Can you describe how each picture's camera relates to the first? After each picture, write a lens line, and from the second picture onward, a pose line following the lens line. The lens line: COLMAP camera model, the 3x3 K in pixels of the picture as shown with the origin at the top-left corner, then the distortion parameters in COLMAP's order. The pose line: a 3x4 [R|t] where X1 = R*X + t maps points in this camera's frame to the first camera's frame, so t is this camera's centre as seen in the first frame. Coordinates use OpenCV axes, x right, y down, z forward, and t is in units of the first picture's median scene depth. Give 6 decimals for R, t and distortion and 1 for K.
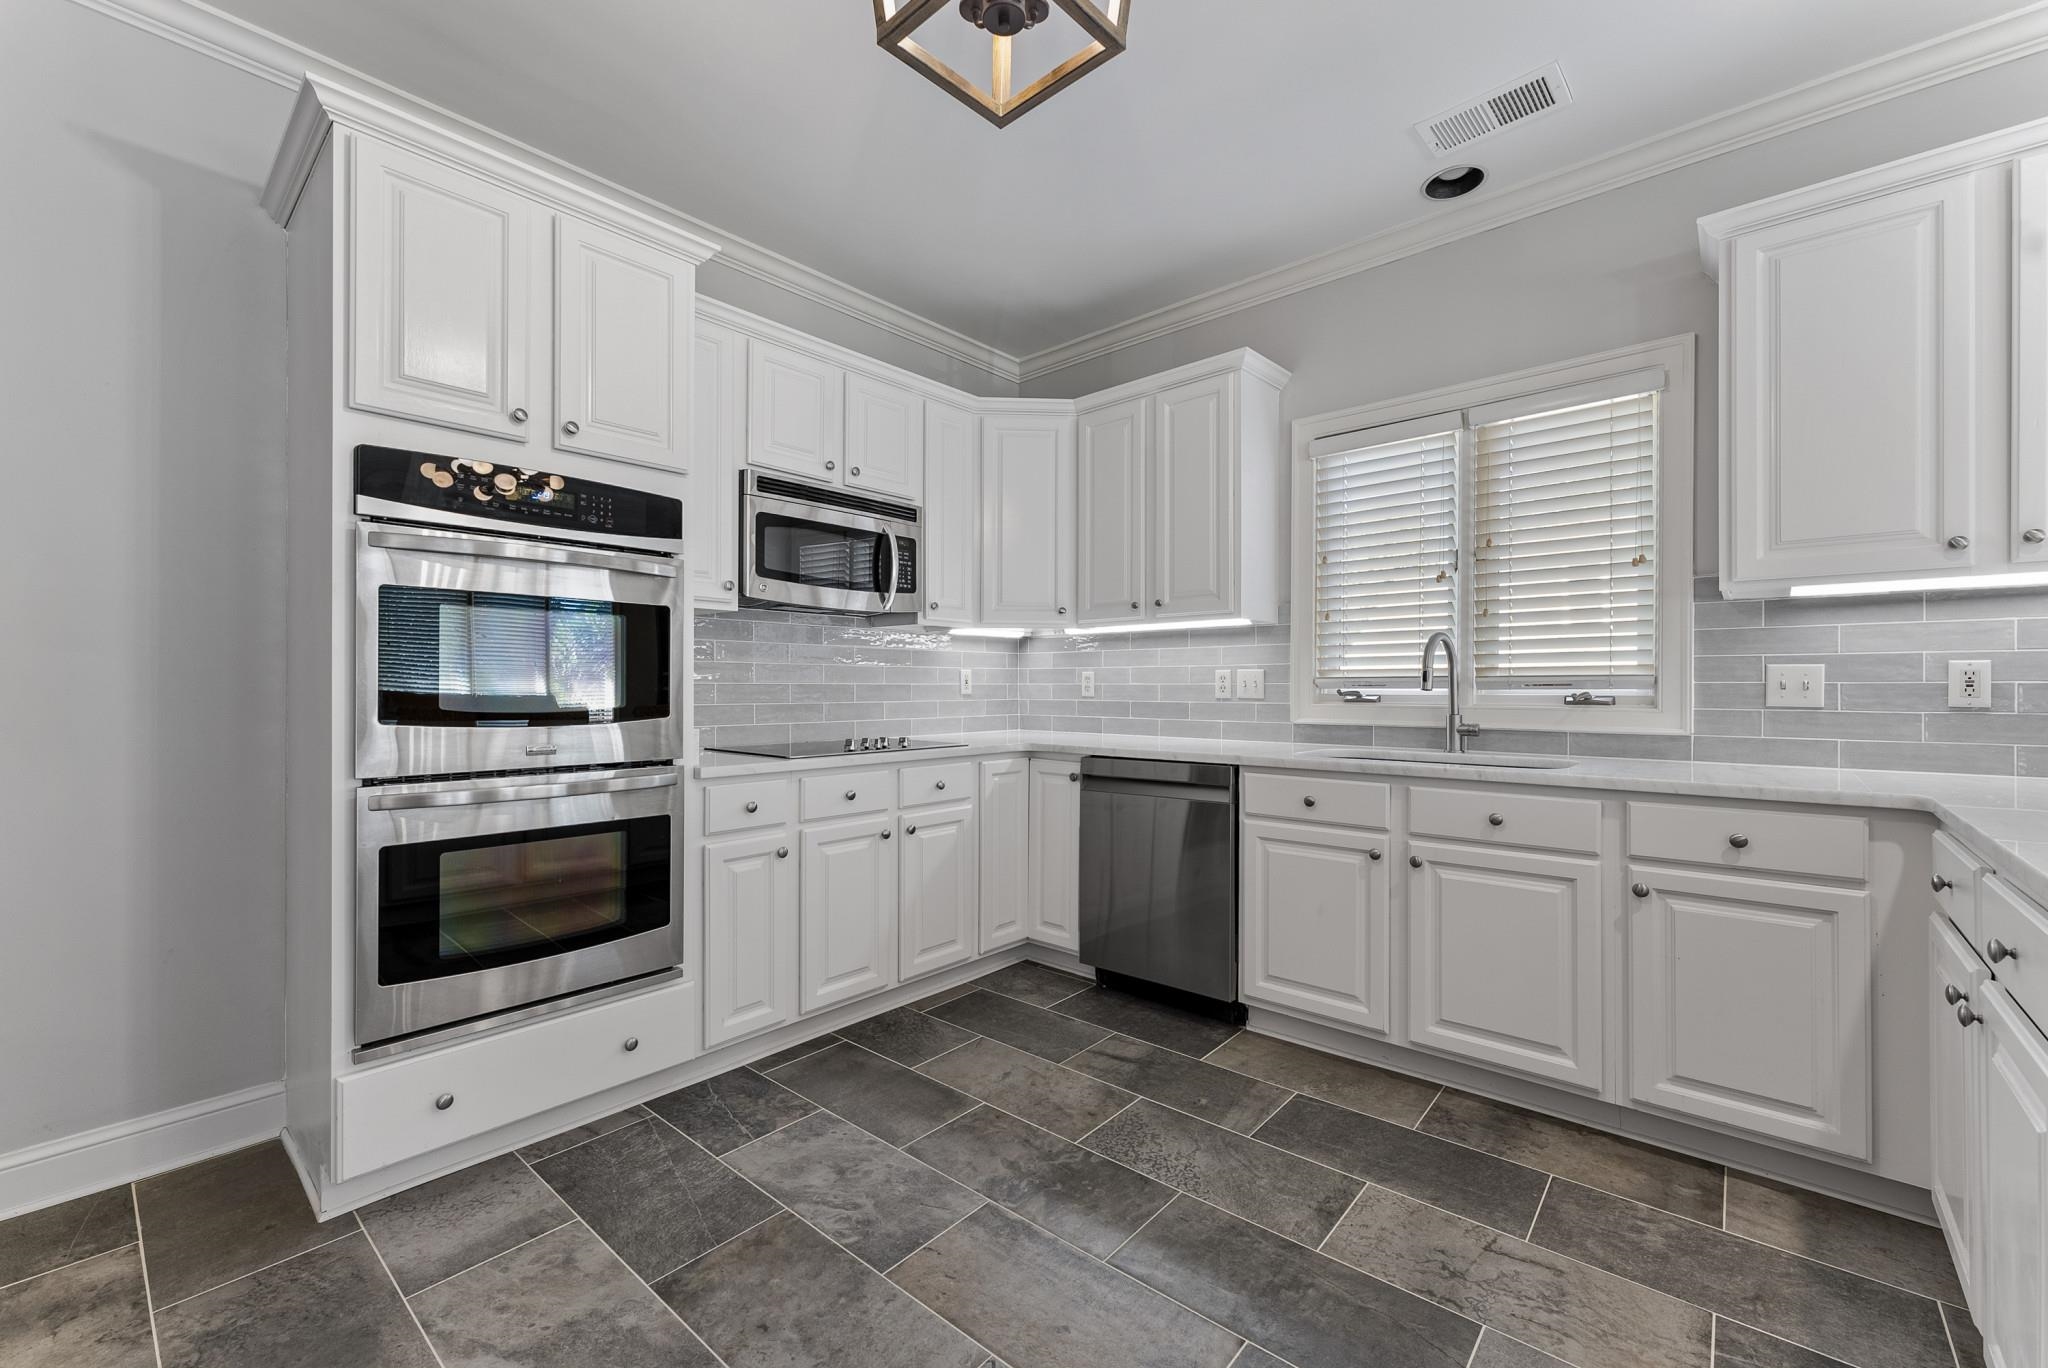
lens RADIAL K [[836.7, 0, 1033.2], [0, 836.7, 686.2], [0, 0, 1]] dist [0.004126, -0.000021]
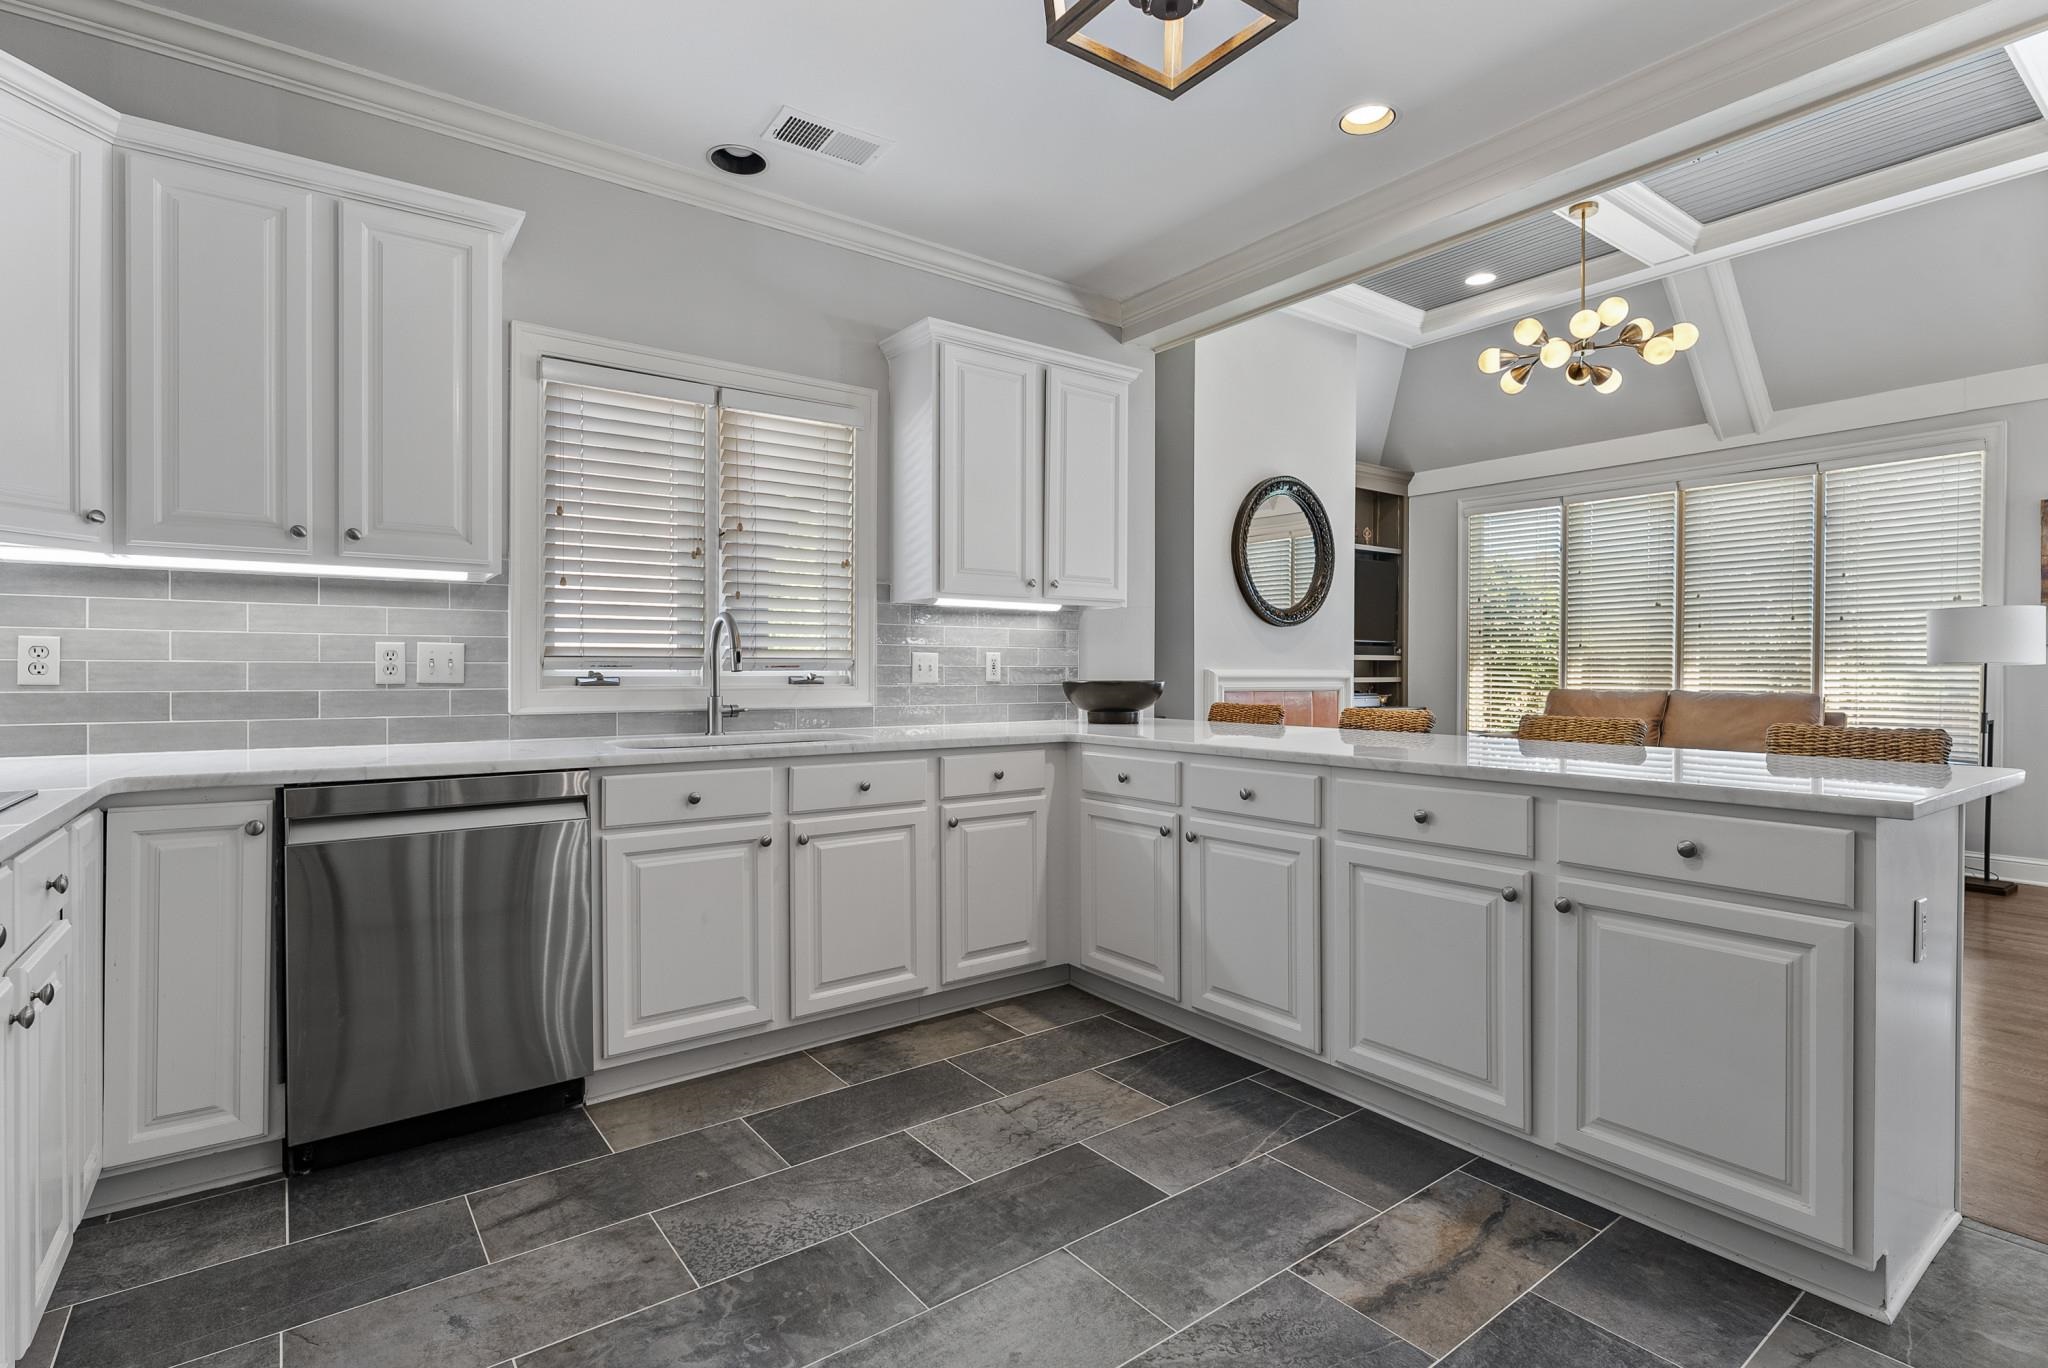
lens RADIAL K [[976.5, 0, 1023.8], [0, 976.5, 676.1], [0, 0, 1]] dist [-0.002744, 0.000741]
pose [[0.210372, -0.005394, 0.977607, -0.597814], [-0.002473, 0.999979, 0.006050, 0.002923], [-0.977618, -0.003691, 0.210354, 0.450465]]
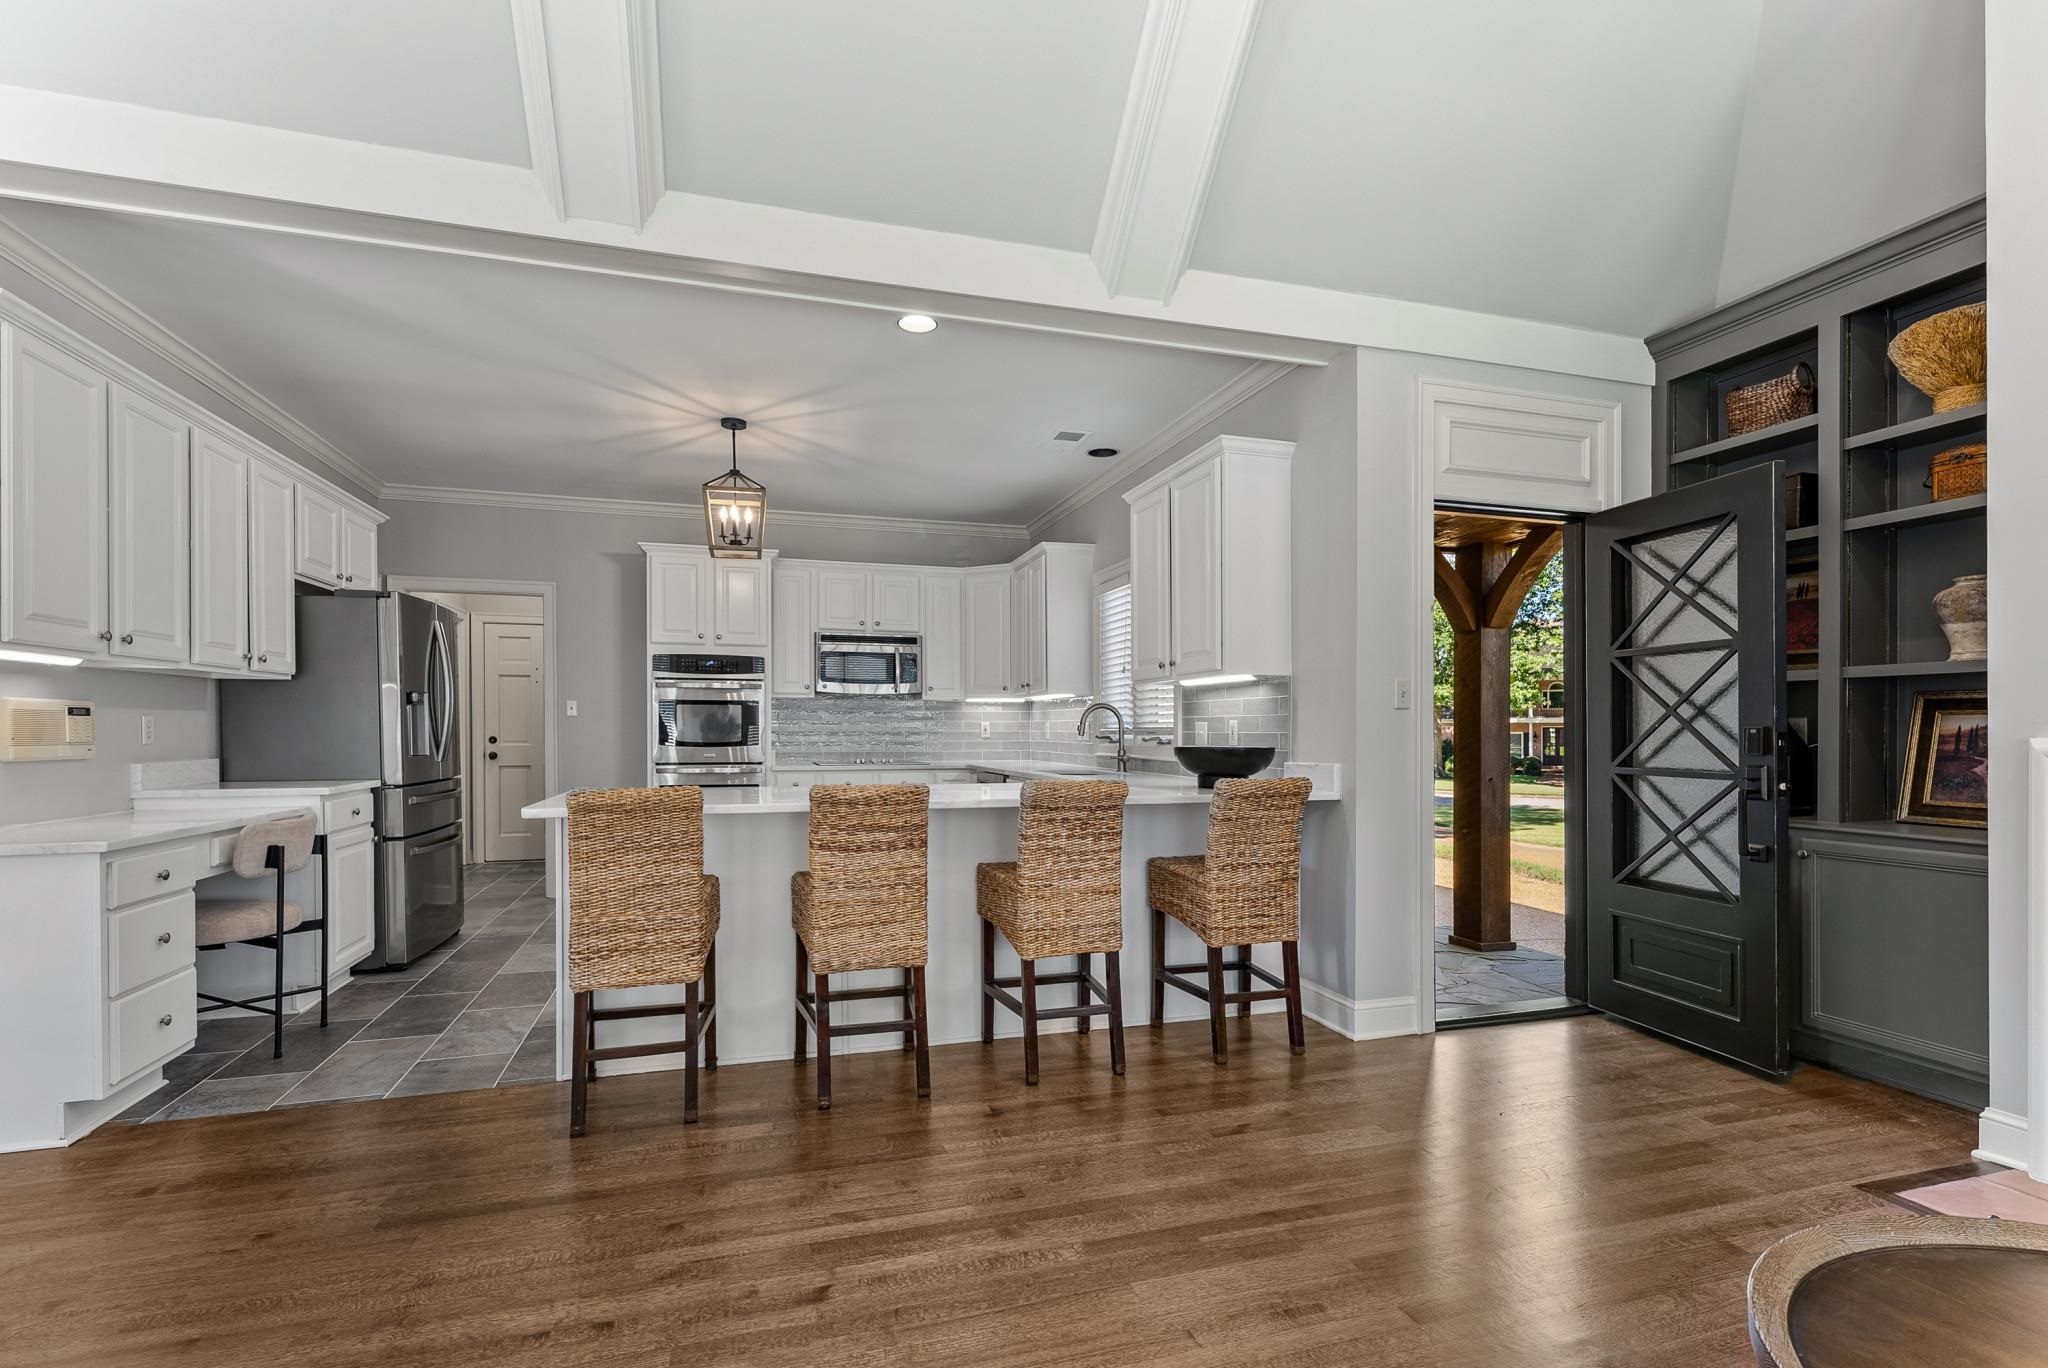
lens RADIAL K [[976.5, 0, 1062.6], [0, 976.5, 730.5], [0, 0, 1]] dist [-0.002744, 0.000741]
pose [[0.849064, -0.000369, -0.528290, 1.631895], [0.003139, 0.999986, 0.004346, -0.017529], [0.528280, -0.005348, 0.849053, -0.854068]]
